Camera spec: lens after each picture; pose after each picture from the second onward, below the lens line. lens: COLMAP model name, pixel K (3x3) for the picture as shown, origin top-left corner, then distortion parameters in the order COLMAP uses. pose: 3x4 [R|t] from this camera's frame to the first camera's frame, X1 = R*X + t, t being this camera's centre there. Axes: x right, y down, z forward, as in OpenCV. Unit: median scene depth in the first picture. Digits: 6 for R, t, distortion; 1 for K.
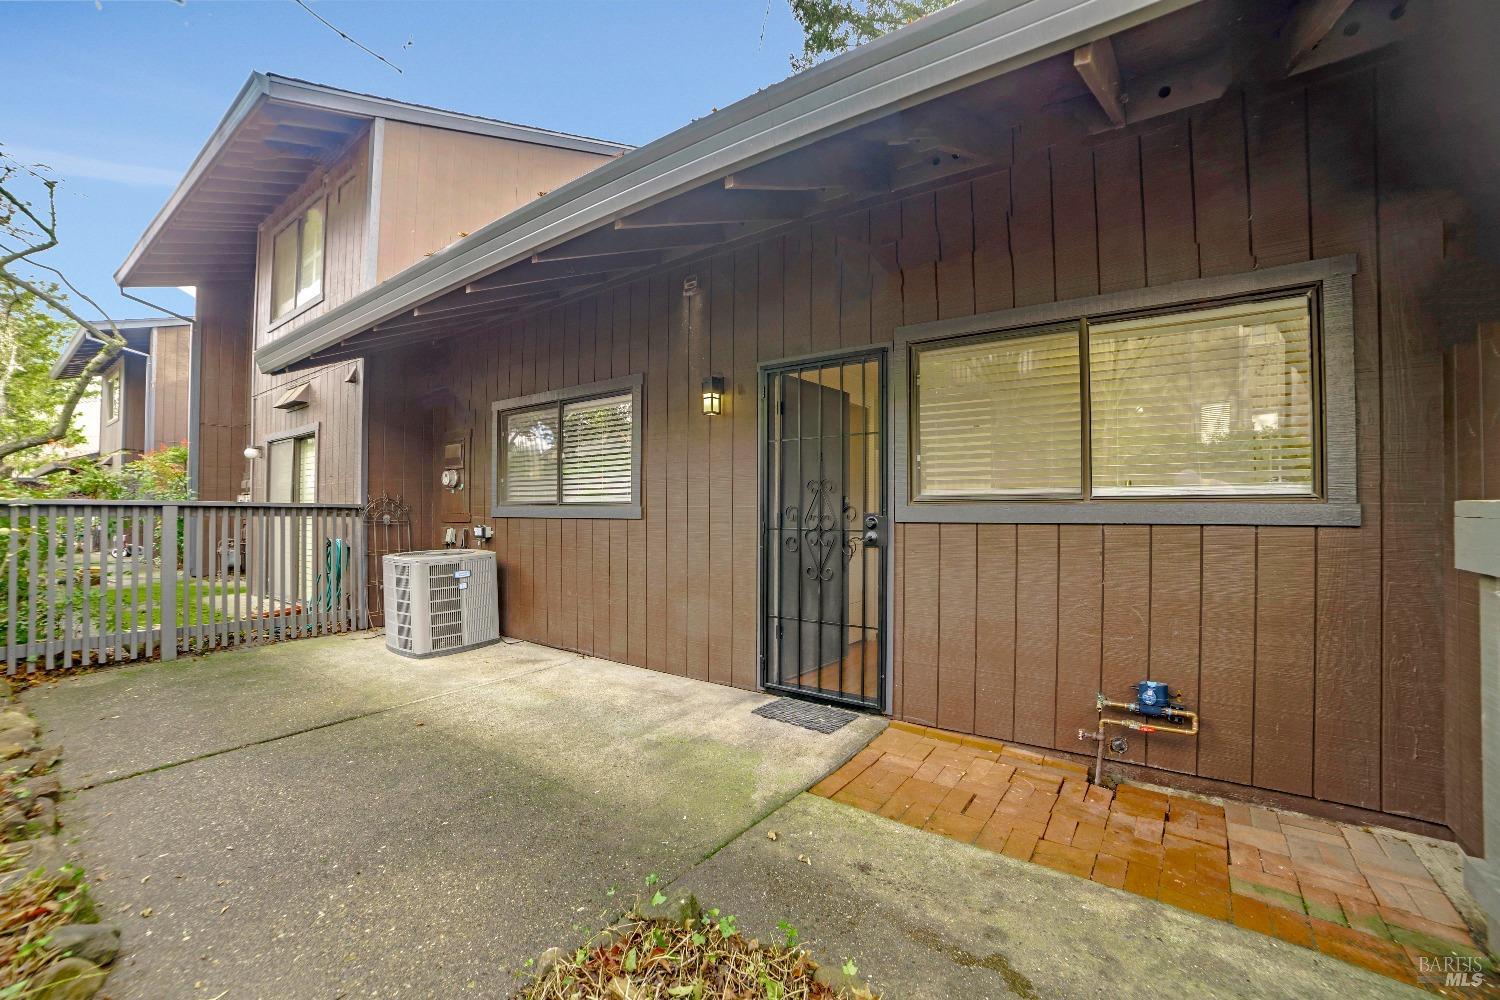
lens RADIAL K [[667.4, 0, 757.6], [0, 667.4, 508.8], [0, 0, 1]] dist [-0.064286, 0.037786]
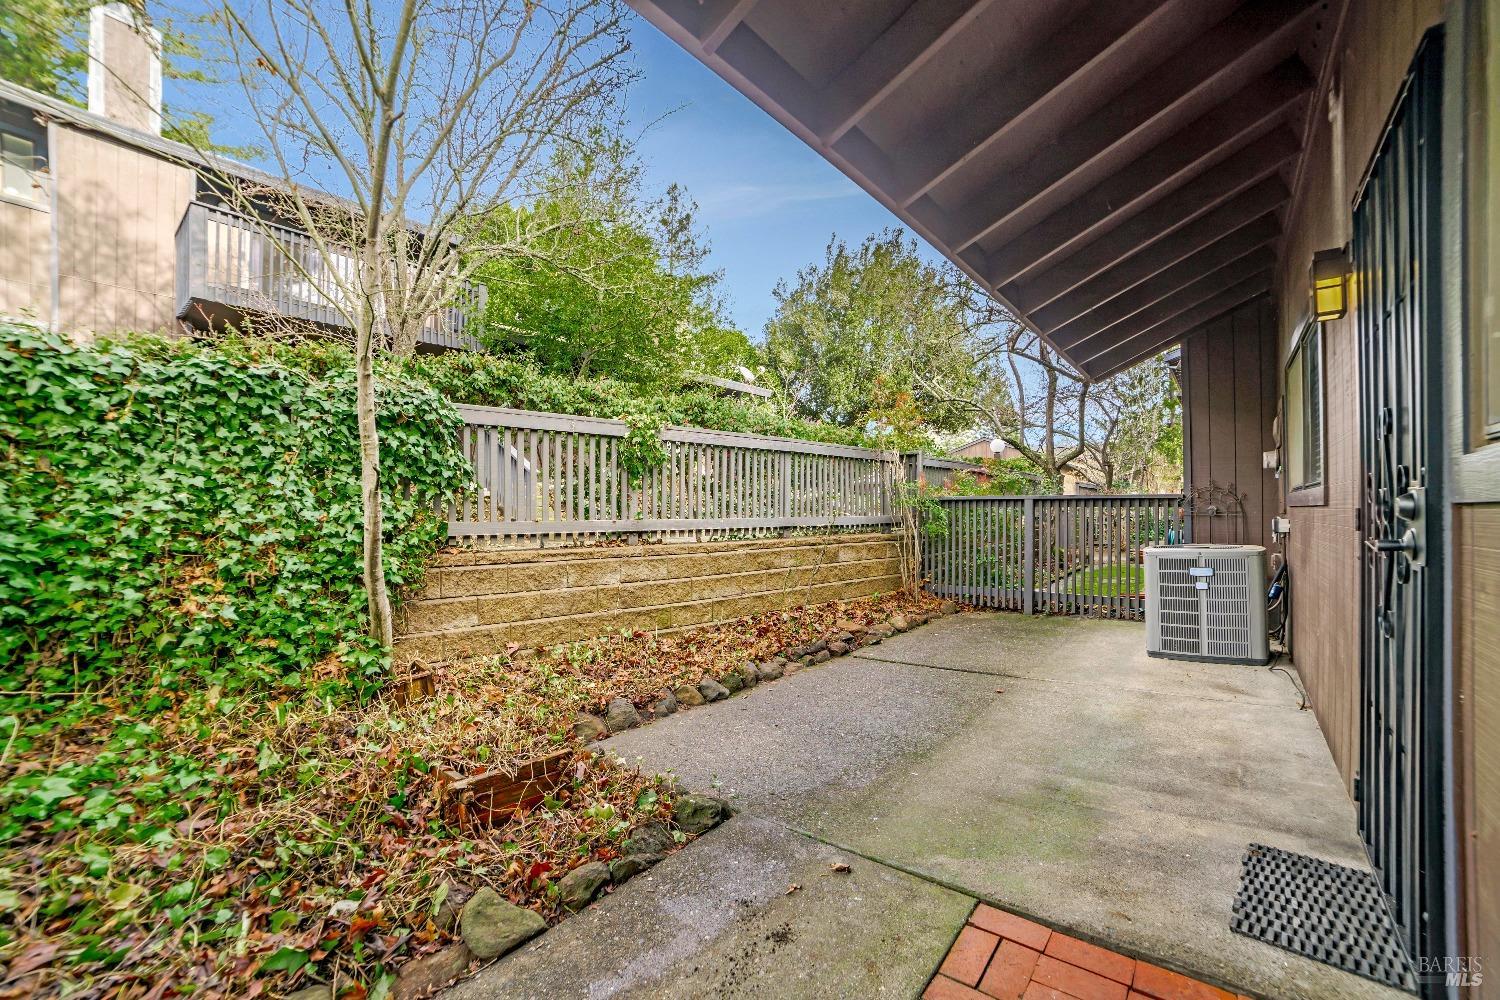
lens RADIAL K [[667.4, 0, 757.6], [0, 667.4, 508.8], [0, 0, 1]] dist [-0.064286, 0.037786]
pose [[-0.097490, -0.011240, -0.995173, 0.547276], [0.009647, 0.999879, -0.012238, 0.025840], [0.995190, -0.010794, -0.097370, 0.607834]]
